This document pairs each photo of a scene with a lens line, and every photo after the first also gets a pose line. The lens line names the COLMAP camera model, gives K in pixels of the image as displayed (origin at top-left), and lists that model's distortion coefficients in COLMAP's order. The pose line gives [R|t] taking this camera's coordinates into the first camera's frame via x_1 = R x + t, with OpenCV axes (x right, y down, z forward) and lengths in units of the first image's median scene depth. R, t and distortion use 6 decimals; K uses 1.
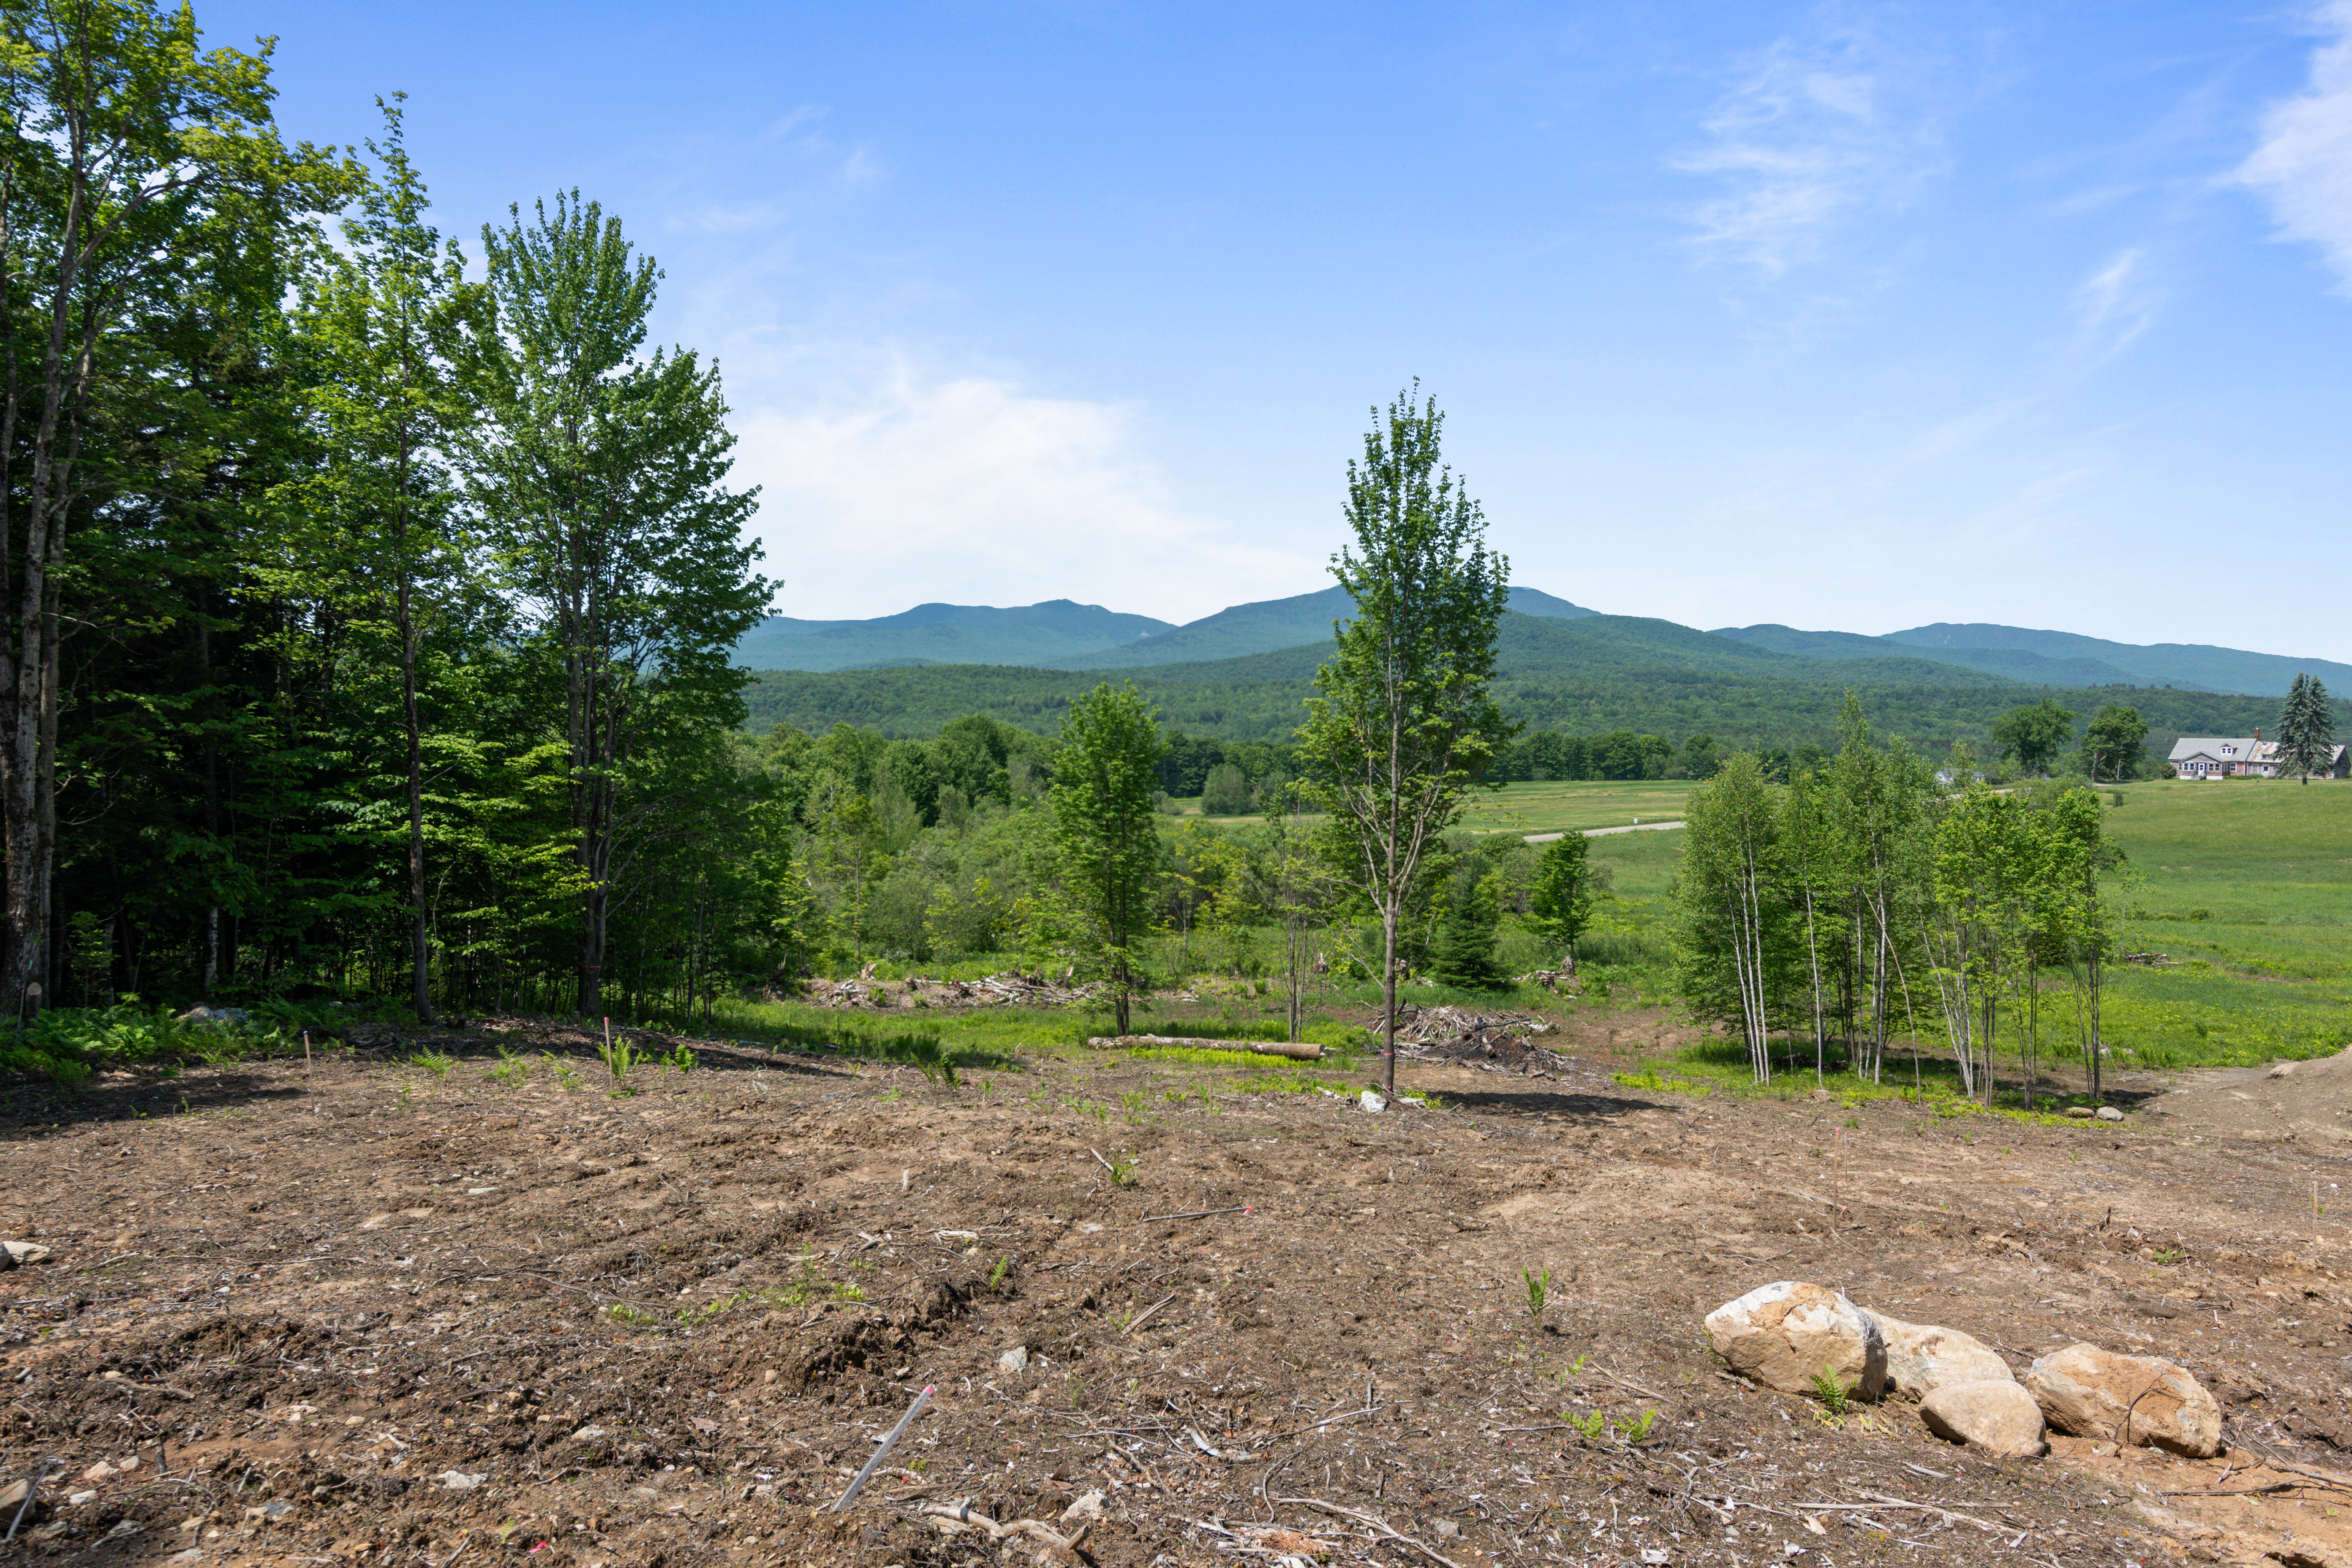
lens RADIAL K [[1521.2, 0, 1170.2], [0, 1521.2, 774.9], [0, 0, 1]] dist [0.000314, -0.000131]
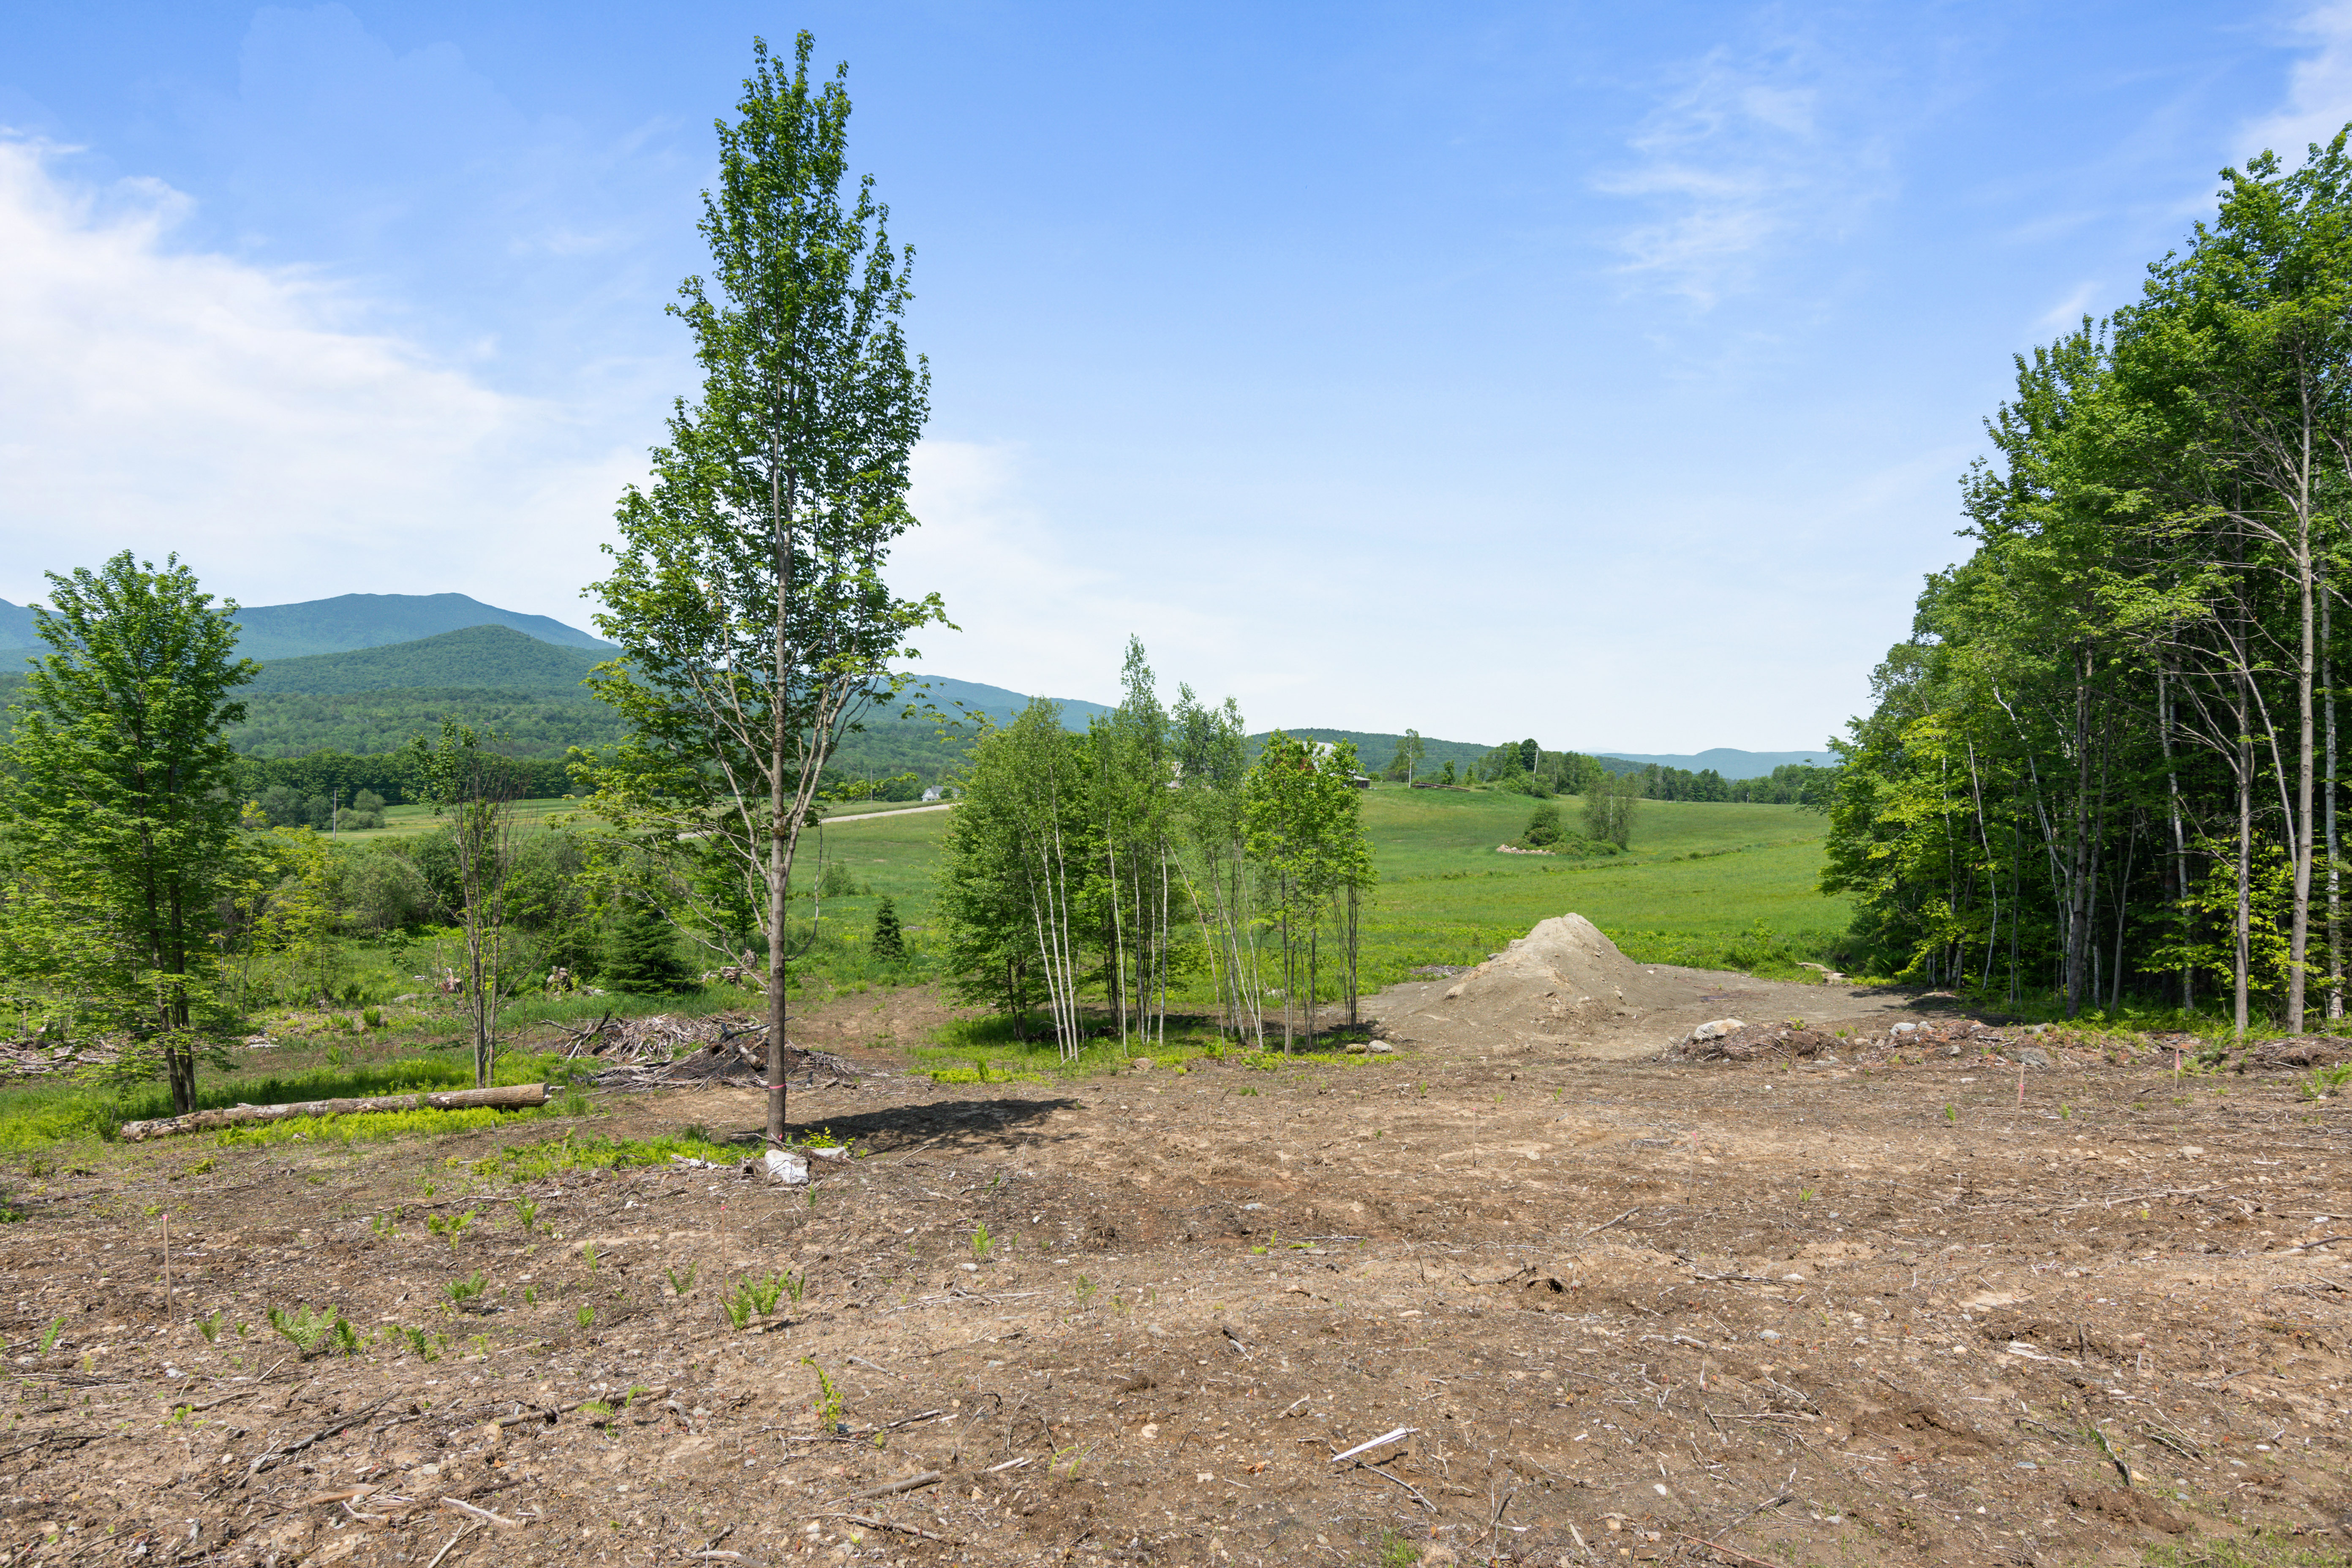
lens RADIAL K [[1315.8, 0, 1167.1], [0, 1315.8, 862.6], [0, 0, 1]] dist [-0.002658, 0.000350]
pose [[0.777562, -0.032188, 0.627982, -0.051310], [0.003058, 0.998871, 0.047411, 0.039450], [-0.628798, -0.034945, 0.776783, 0.297918]]
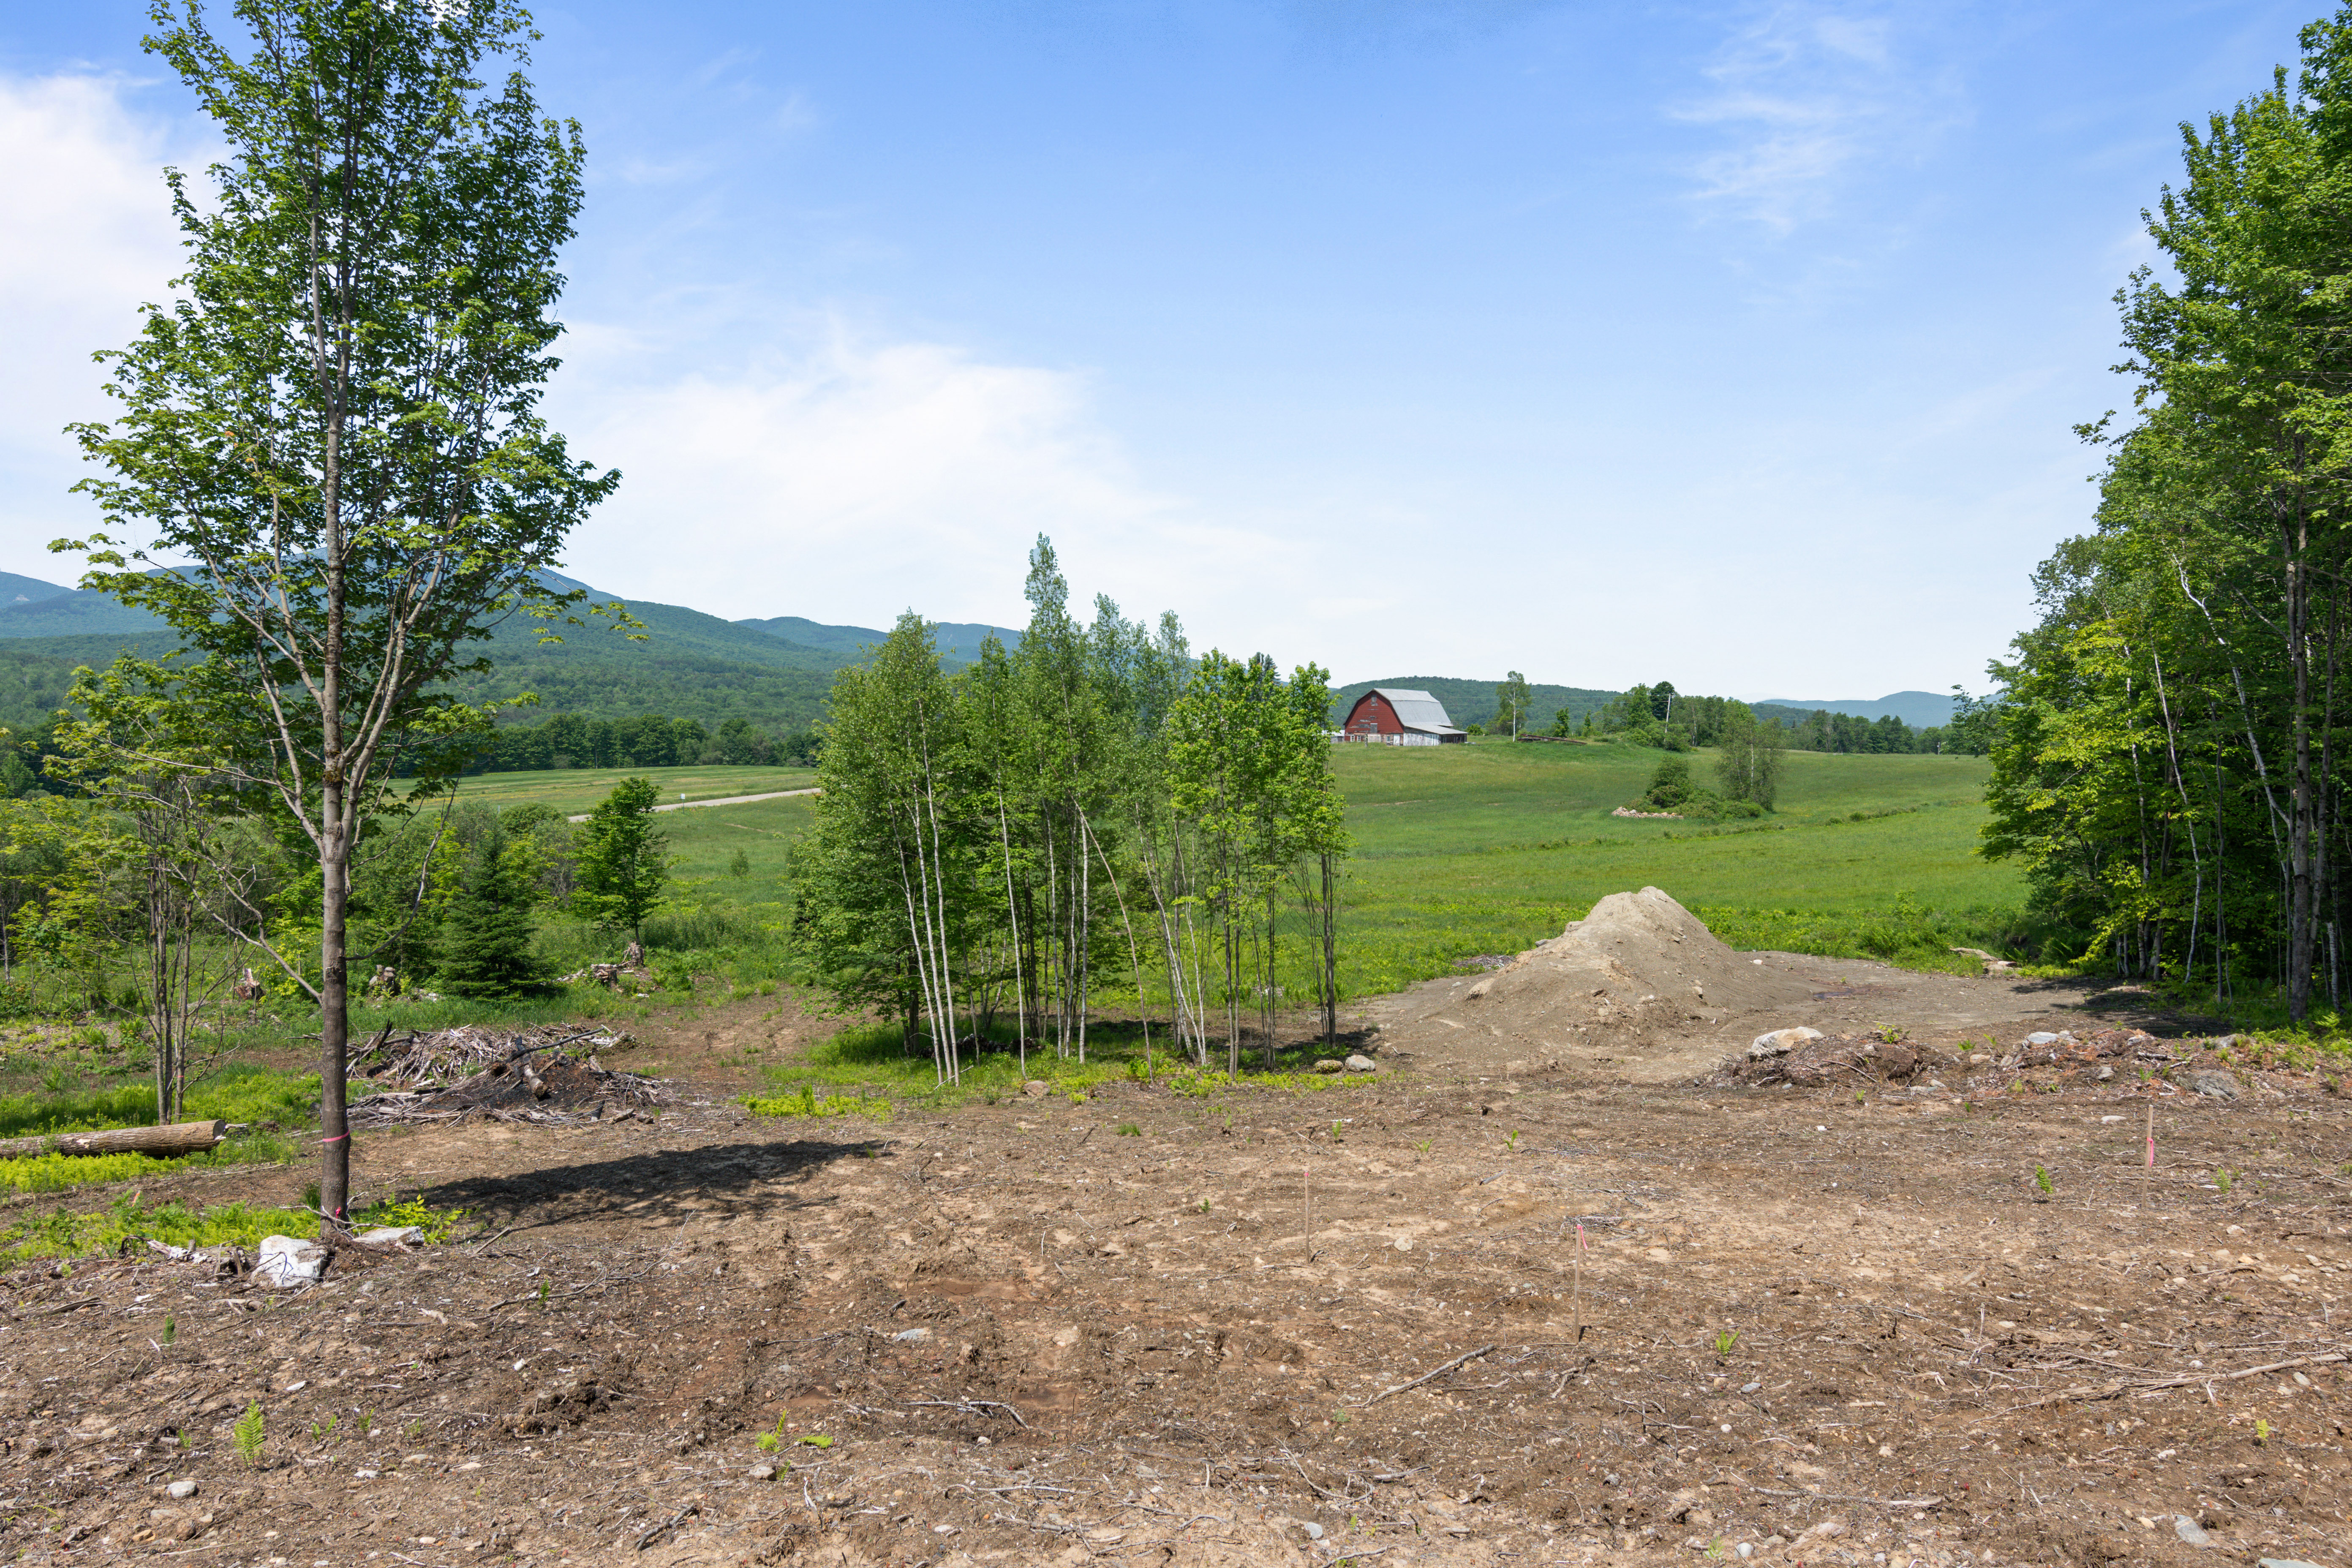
lens RADIAL K [[1521.2, 0, 1170.4], [0, 1521.2, 780.8], [0, 0, 1]] dist [0.000314, -0.000131]
pose [[0.812336, -0.020545, 0.582827, 0.053875], [0.018345, 0.999785, 0.009673, 0.048846], [-0.582901, 0.002834, 0.812538, 0.310576]]
